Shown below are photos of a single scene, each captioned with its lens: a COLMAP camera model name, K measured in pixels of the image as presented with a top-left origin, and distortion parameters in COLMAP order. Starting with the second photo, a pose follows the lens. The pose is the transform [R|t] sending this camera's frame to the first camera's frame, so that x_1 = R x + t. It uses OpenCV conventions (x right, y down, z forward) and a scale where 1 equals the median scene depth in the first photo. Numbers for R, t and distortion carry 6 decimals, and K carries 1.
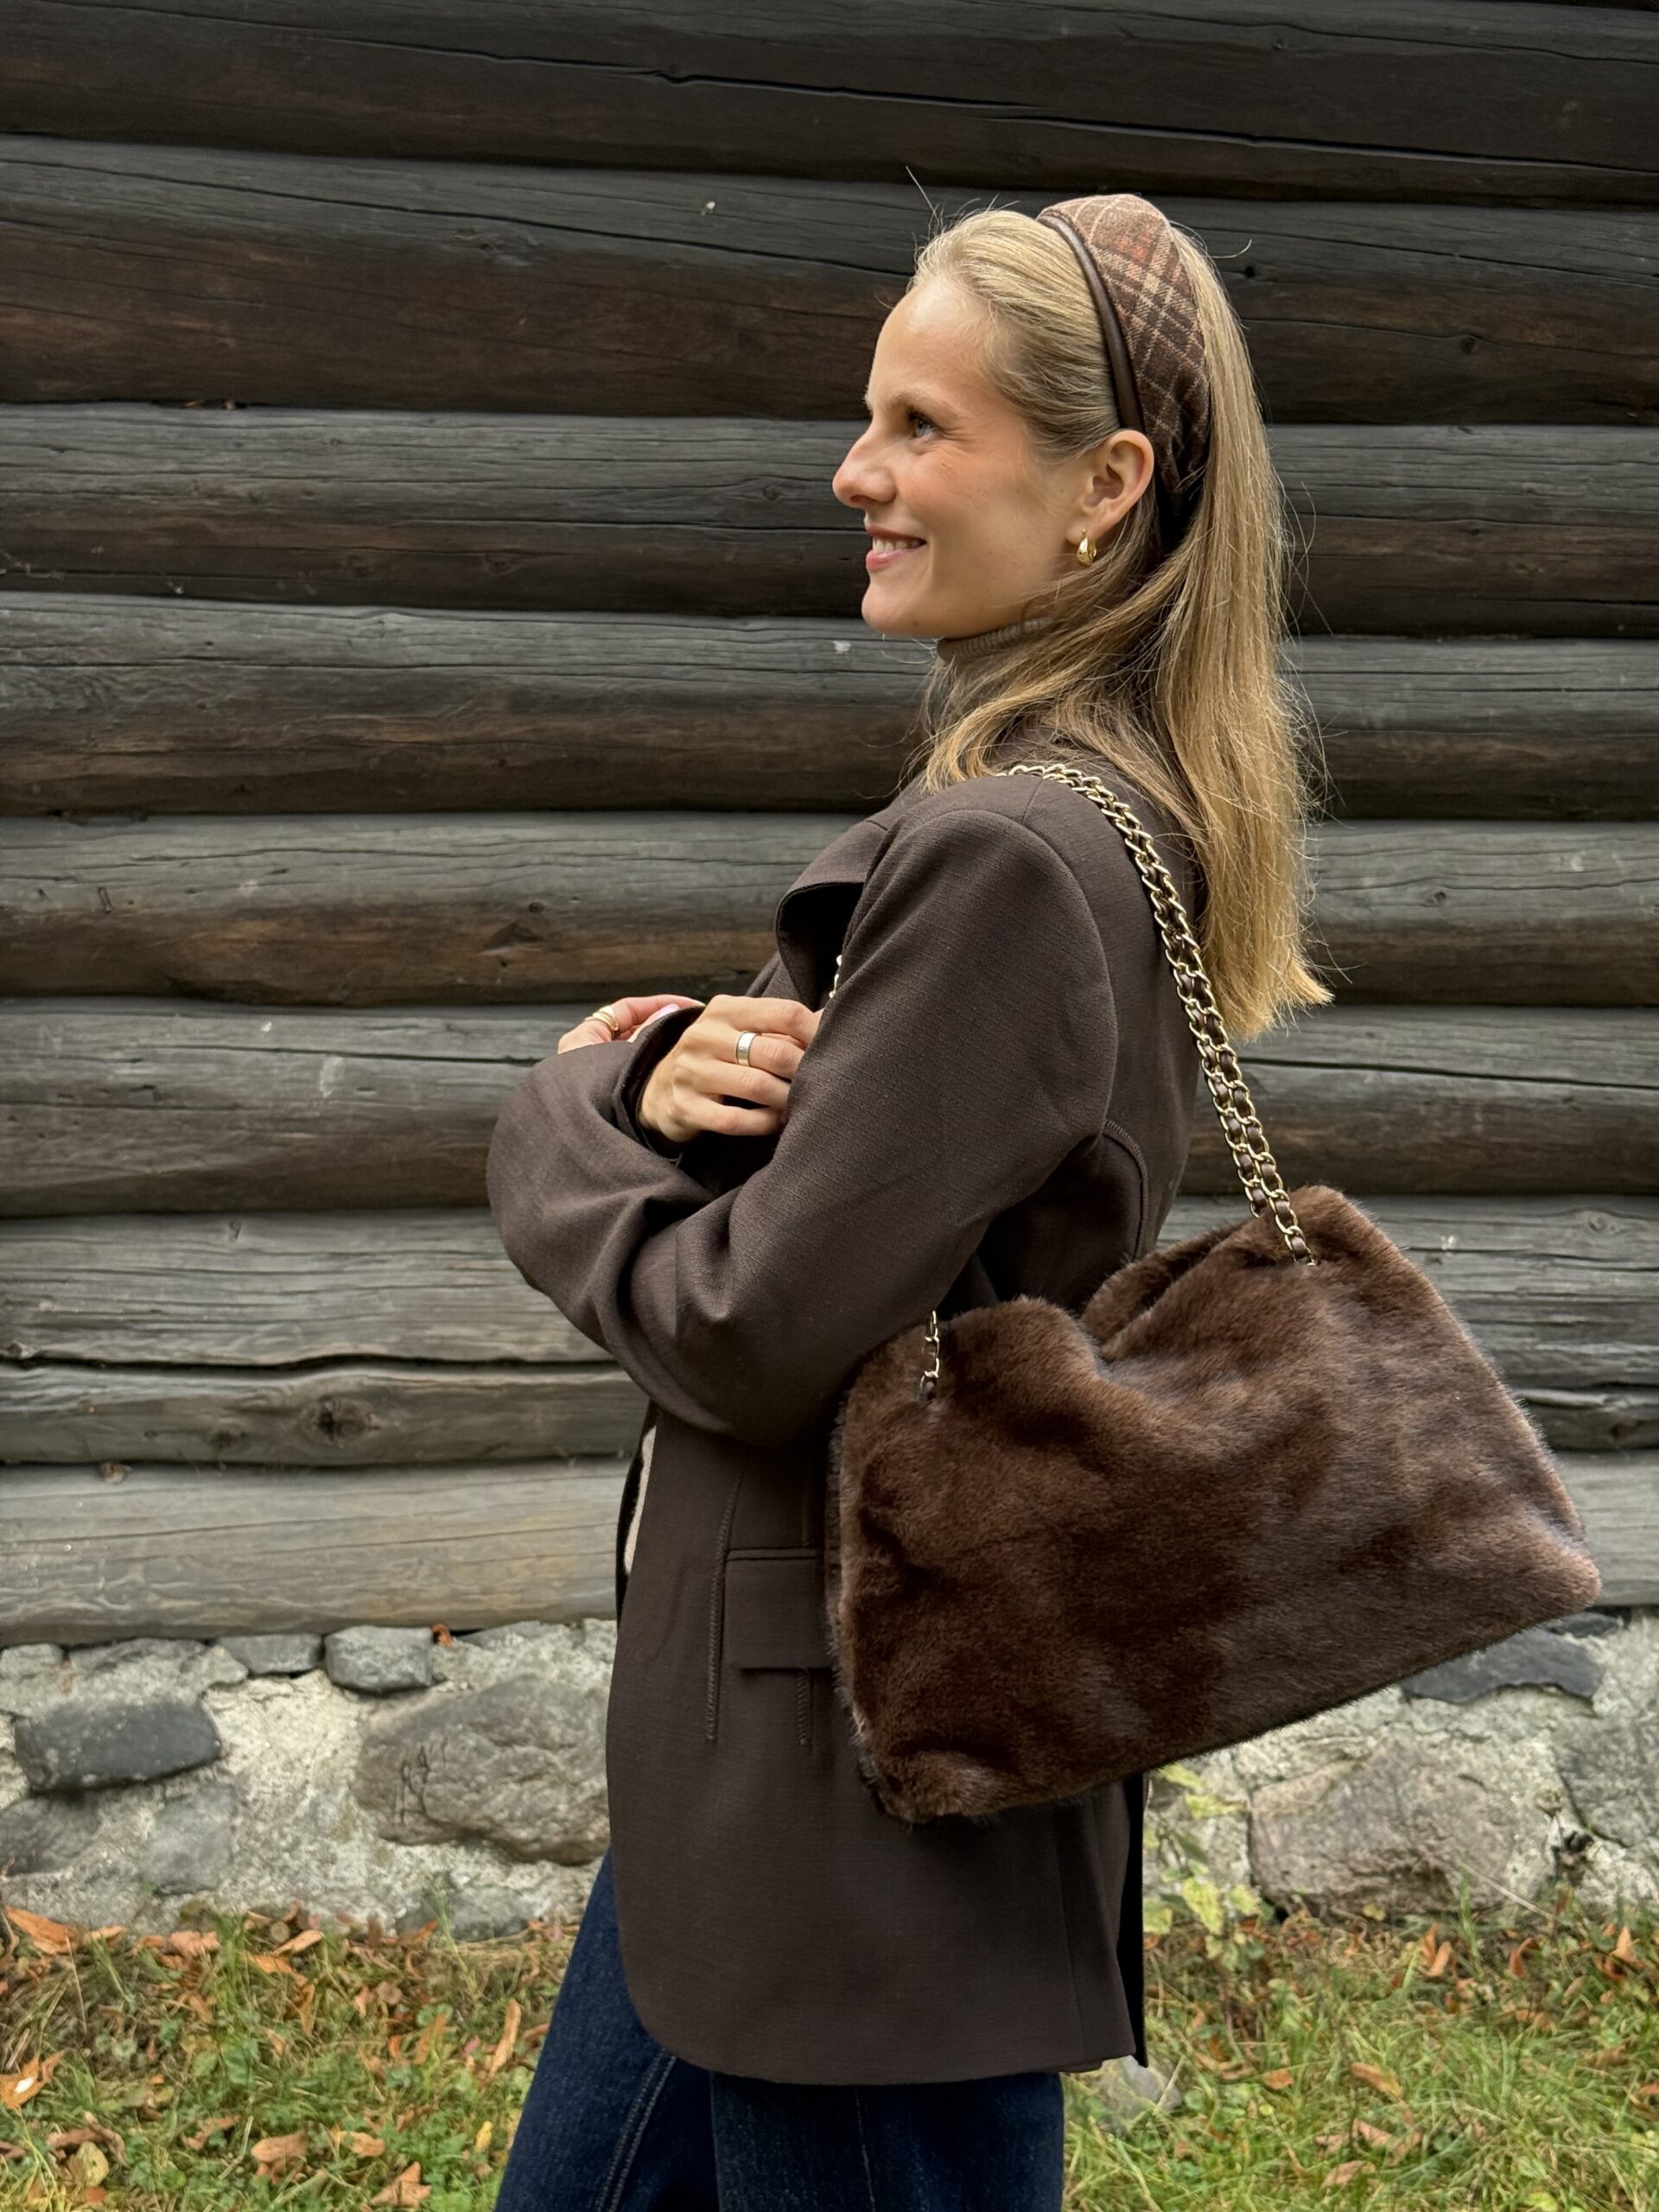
lens RADIAL K [[3166.9, 0, 784.8], [0, 3166.9, 1117.8], [0, 0, 1]] dist [0.108428, 0.000000]
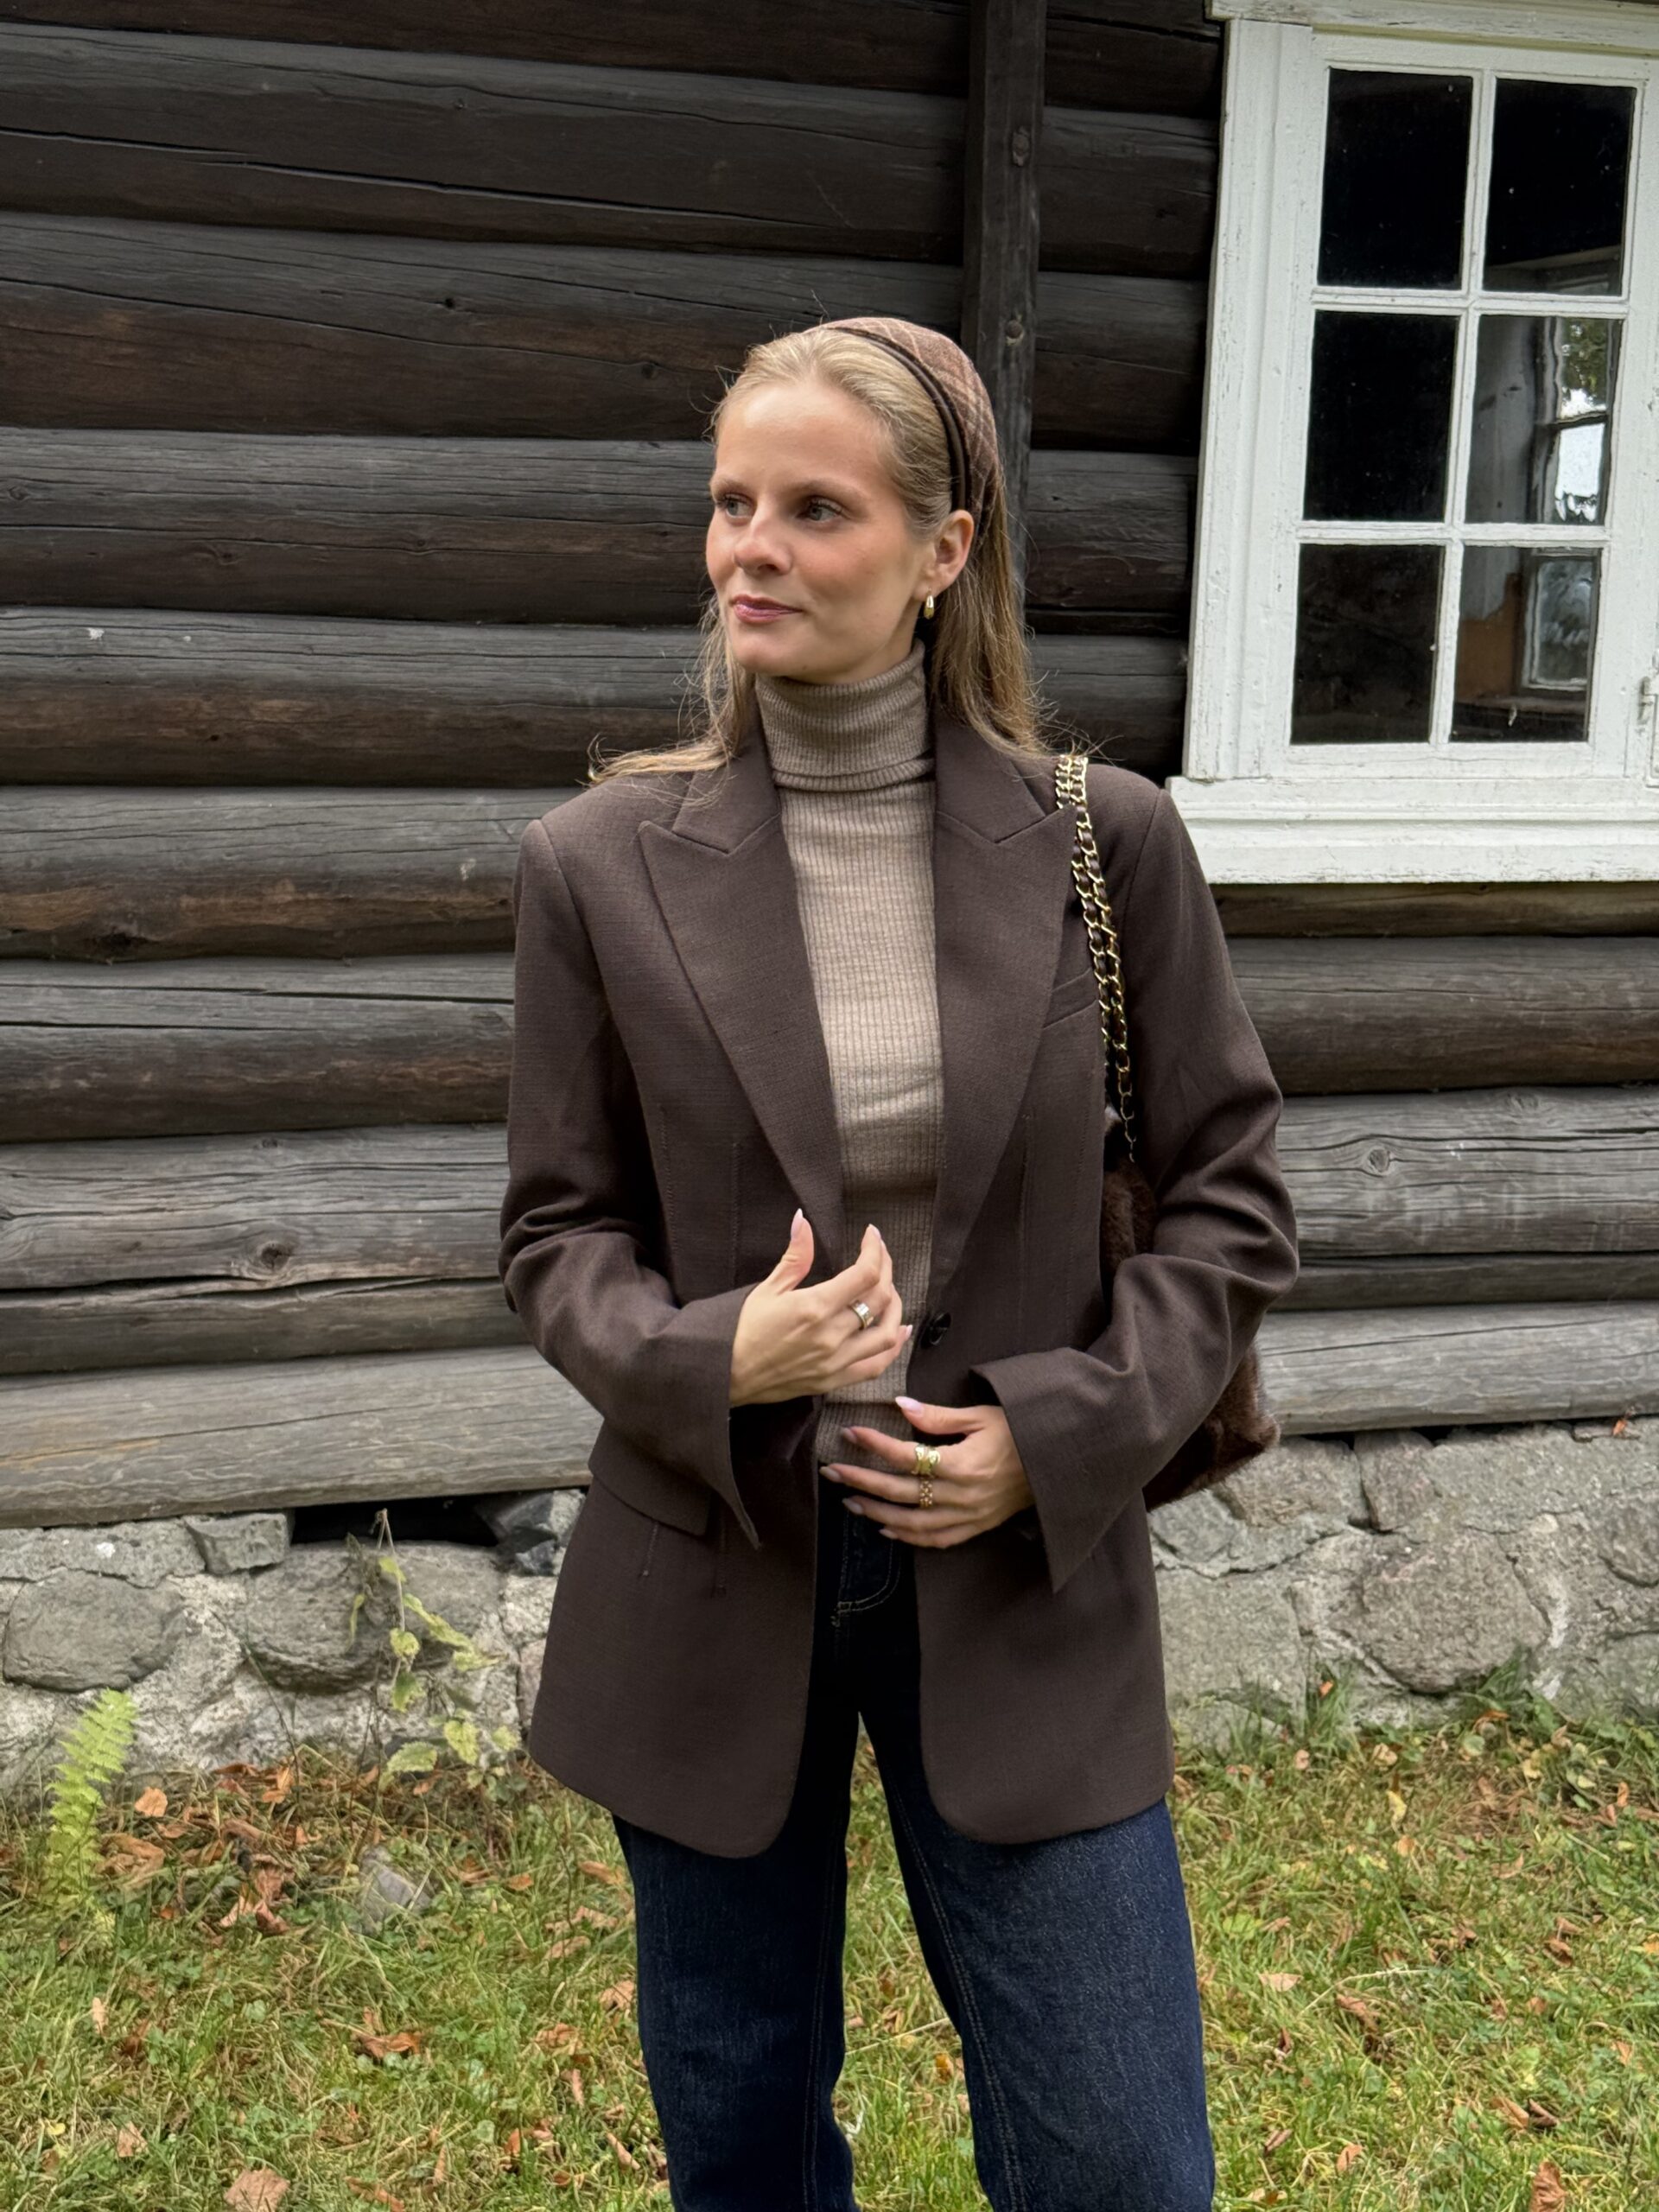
lens RADIAL K [[3166.9, 0, 796.5], [0, 3166.9, 1124.0], [0, 0, 1]] dist [0.108428, 0.000000]
pose [[0.987084, -0.033484, 0.156663, 0.075714], [0.033253, 0.999439, 0.004094, 0.025099], [-0.156713, 0.001168, 0.987644, -0.132575]]
